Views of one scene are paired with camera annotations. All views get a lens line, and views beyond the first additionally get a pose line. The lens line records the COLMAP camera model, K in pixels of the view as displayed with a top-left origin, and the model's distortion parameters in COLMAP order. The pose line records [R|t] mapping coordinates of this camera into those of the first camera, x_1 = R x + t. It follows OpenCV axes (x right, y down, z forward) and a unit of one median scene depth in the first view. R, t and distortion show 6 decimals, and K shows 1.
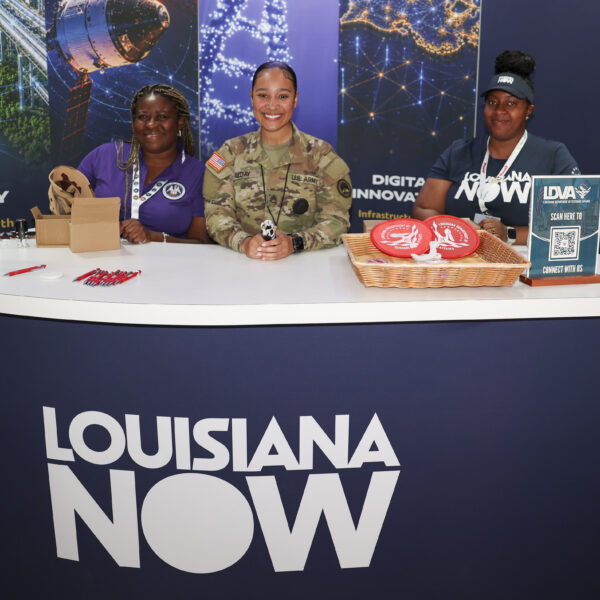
lens RADIAL K [[685.2, 0, 301.5], [0, 685.2, 269.9], [0, 0, 1]] dist [-0.076579, -0.003305]
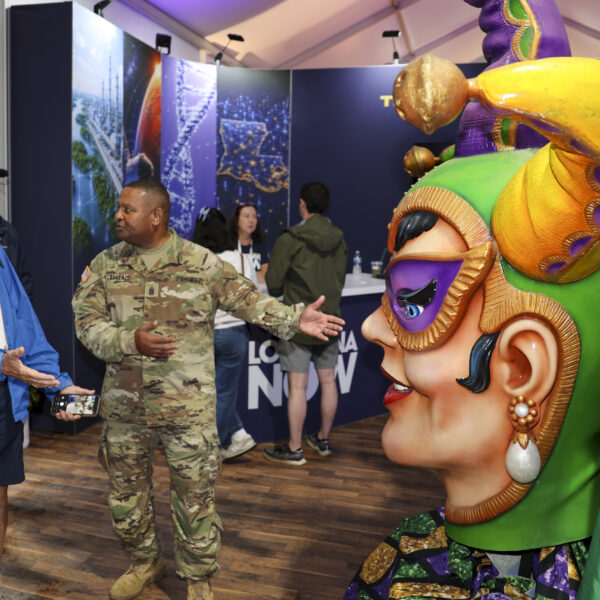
lens RADIAL K [[685.2, 0, 301.5], [0, 685.2, 269.9], [0, 0, 1]] dist [-0.076579, -0.003305]
pose [[0.801131, -0.048318, 0.596535, -0.942455], [0.131624, 0.986557, -0.096858, 0.116887], [-0.583836, 0.156114, 0.796721, -0.631699]]
